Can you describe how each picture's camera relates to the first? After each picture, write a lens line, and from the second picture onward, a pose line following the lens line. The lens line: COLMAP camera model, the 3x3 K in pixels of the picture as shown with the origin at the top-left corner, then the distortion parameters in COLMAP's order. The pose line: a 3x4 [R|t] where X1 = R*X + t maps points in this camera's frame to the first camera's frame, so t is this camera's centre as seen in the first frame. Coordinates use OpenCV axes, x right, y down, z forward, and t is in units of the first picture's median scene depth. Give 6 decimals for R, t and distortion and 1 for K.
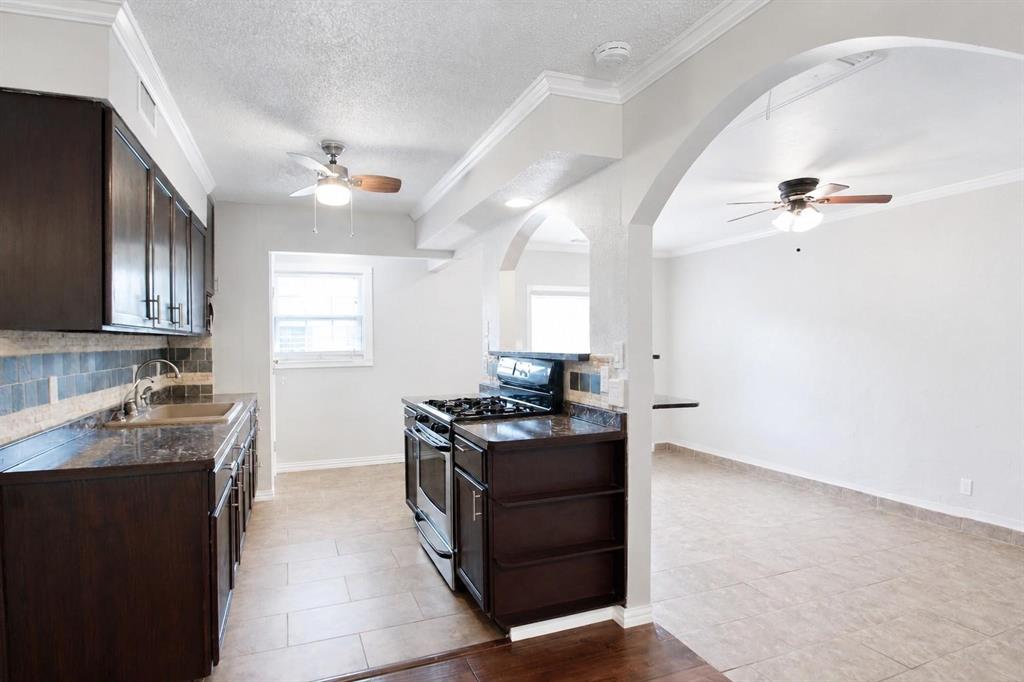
lens RADIAL K [[535.3, 0, 501.3], [0, 535.3, 353.7], [0, 0, 1]] dist [-0.020483, -0.008107]
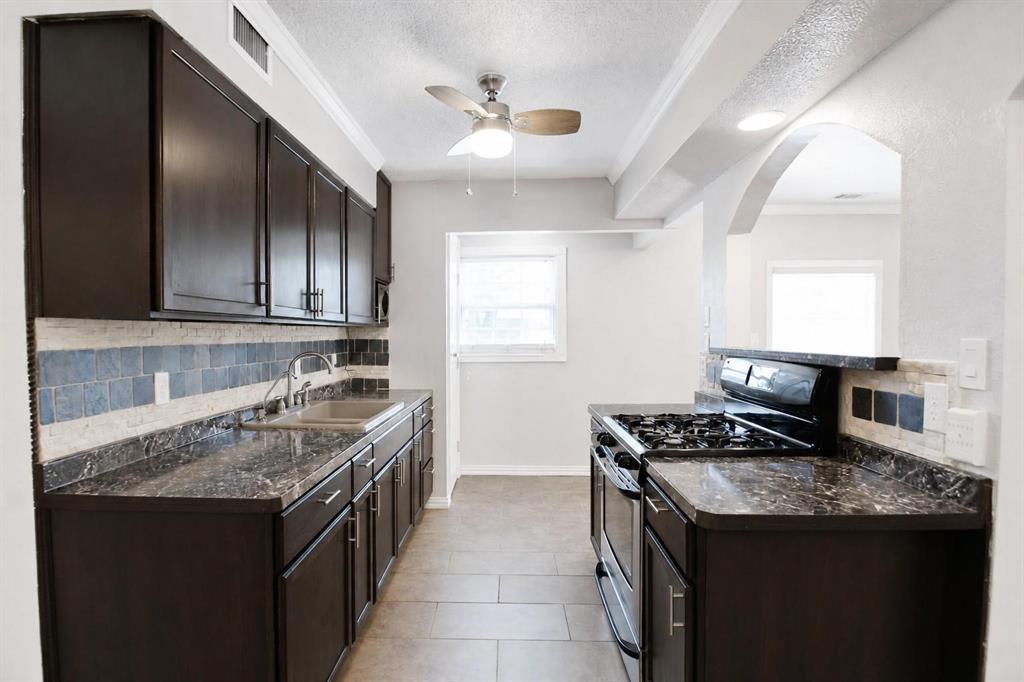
lens RADIAL K [[535.3, 0, 484.9], [0, 535.3, 349.1], [0, 0, 1]] dist [-0.020483, -0.008107]
pose [[0.908923, 0.016595, -0.416634, 0.001699], [-0.013541, 0.999855, 0.010284, -0.007785], [0.416745, -0.003706, 0.909016, 0.292295]]
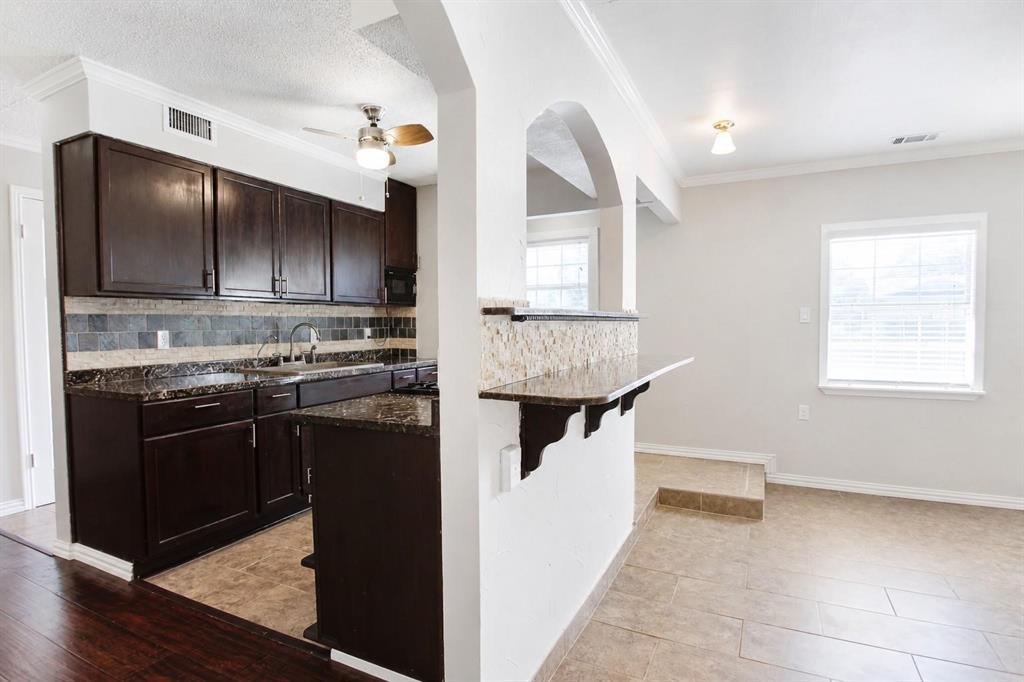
lens RADIAL K [[535.3, 0, 489.2], [0, 535.3, 347.6], [0, 0, 1]] dist [-0.020483, -0.008107]
pose [[0.649449, 0.031006, -0.759773, 0.588328], [-0.011806, 0.999459, 0.030696, 0.024334], [0.760314, -0.010966, 0.649464, 0.505791]]
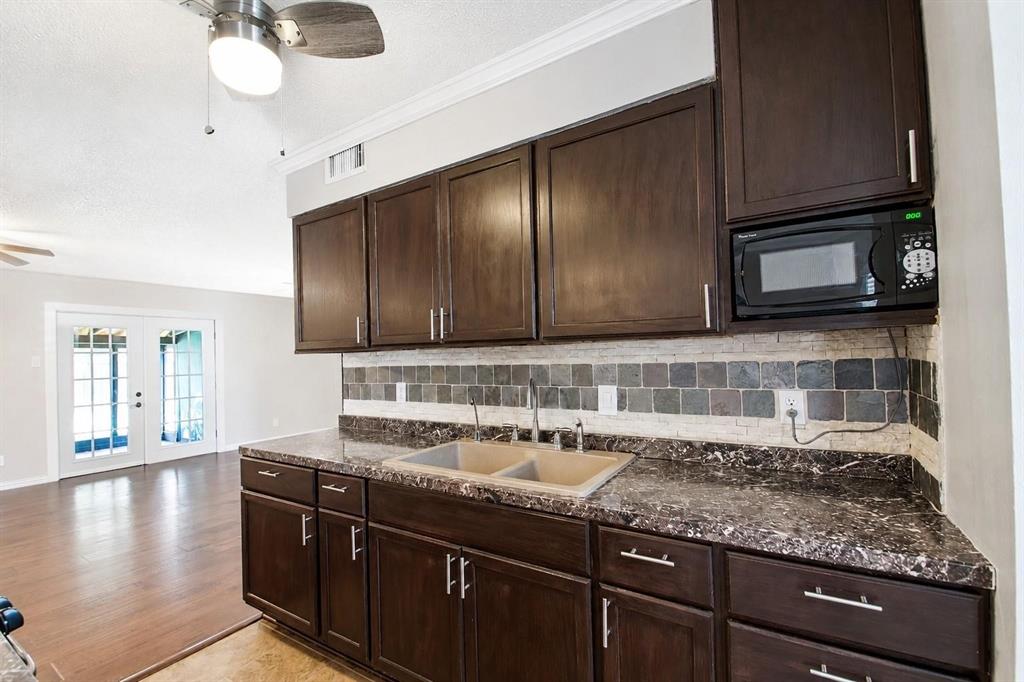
lens RADIAL K [[448.0, 0, 493.0], [0, 448.0, 354.7], [0, 0, 1]] dist [-0.002327, 0.000346]
pose [[-0.810575, 0.001598, -0.585632, -0.246774], [0.002542, 0.999996, -0.000790, -0.019358], [0.585629, -0.002130, -0.810576, 1.441565]]
